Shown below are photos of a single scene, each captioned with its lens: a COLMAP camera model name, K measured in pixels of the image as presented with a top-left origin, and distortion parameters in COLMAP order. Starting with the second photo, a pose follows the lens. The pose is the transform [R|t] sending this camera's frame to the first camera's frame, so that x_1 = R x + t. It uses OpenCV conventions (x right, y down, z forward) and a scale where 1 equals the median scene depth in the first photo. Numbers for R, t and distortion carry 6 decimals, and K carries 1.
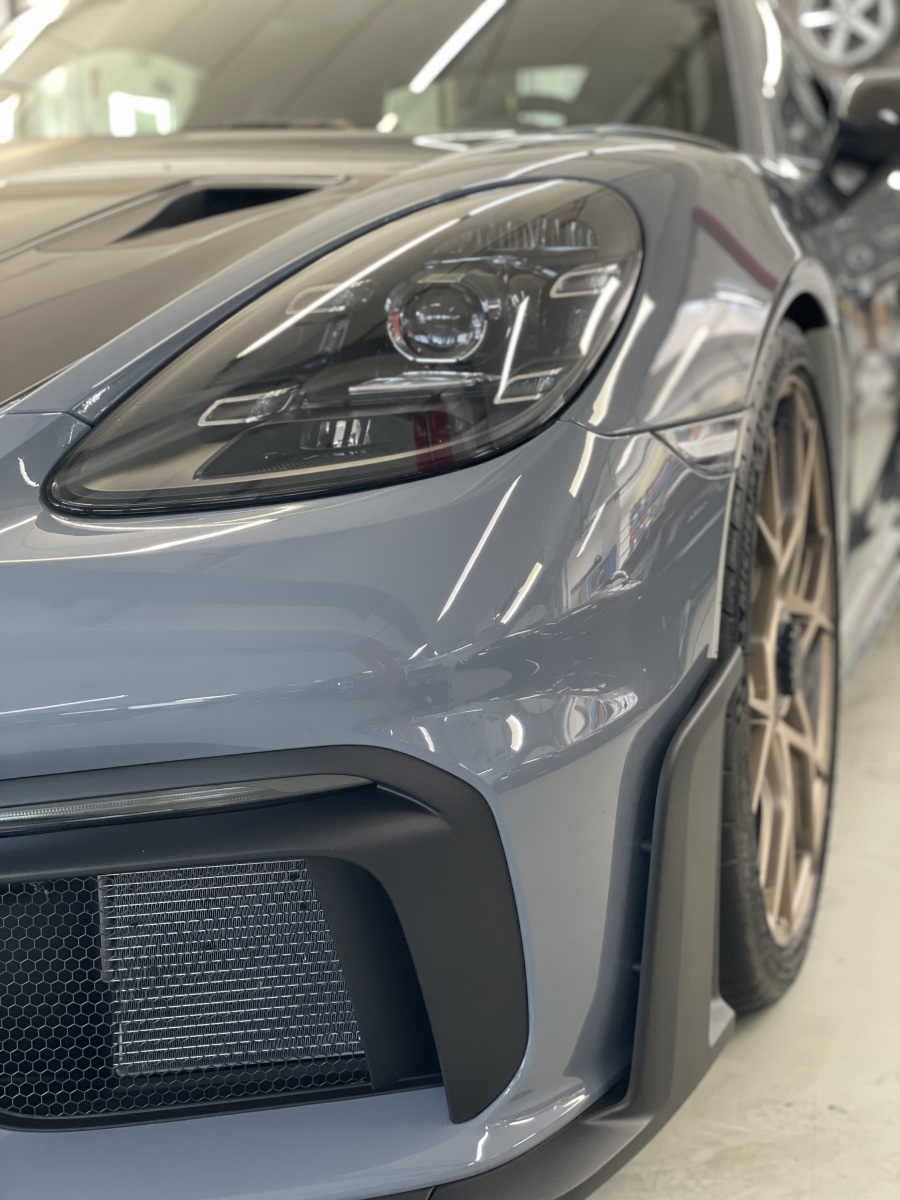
lens RADIAL K [[1763.6, 0, 450.0], [0, 1763.6, 600.0], [0, 0, 1]] dist [0.115327, -0.095502]
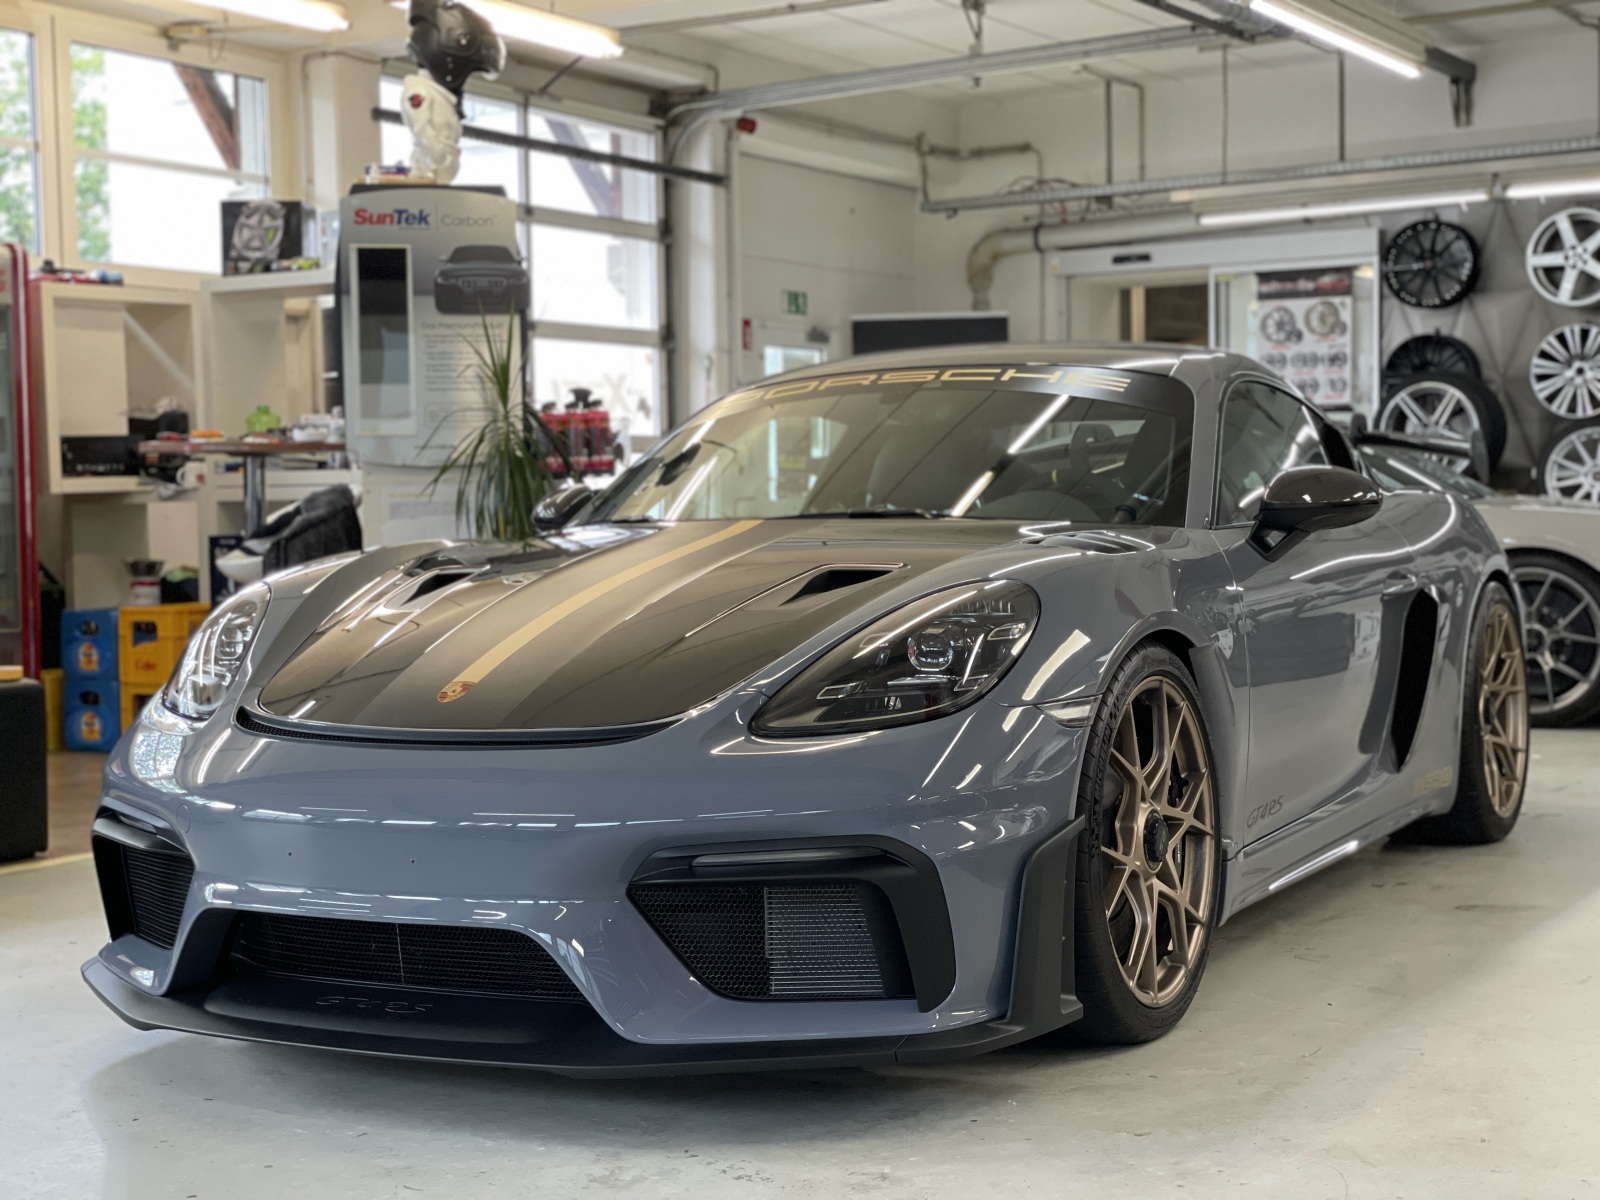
lens RADIAL K [[2351.5, 0, 807.6], [0, 2351.5, 578.4], [0, 0, 1]] dist [0.115327, -0.095502]
pose [[0.986959, 0.010061, -0.160658, 0.298687], [-0.033664, 0.988876, -0.144881, 0.169155], [0.157413, 0.148400, 0.976319, -1.786627]]
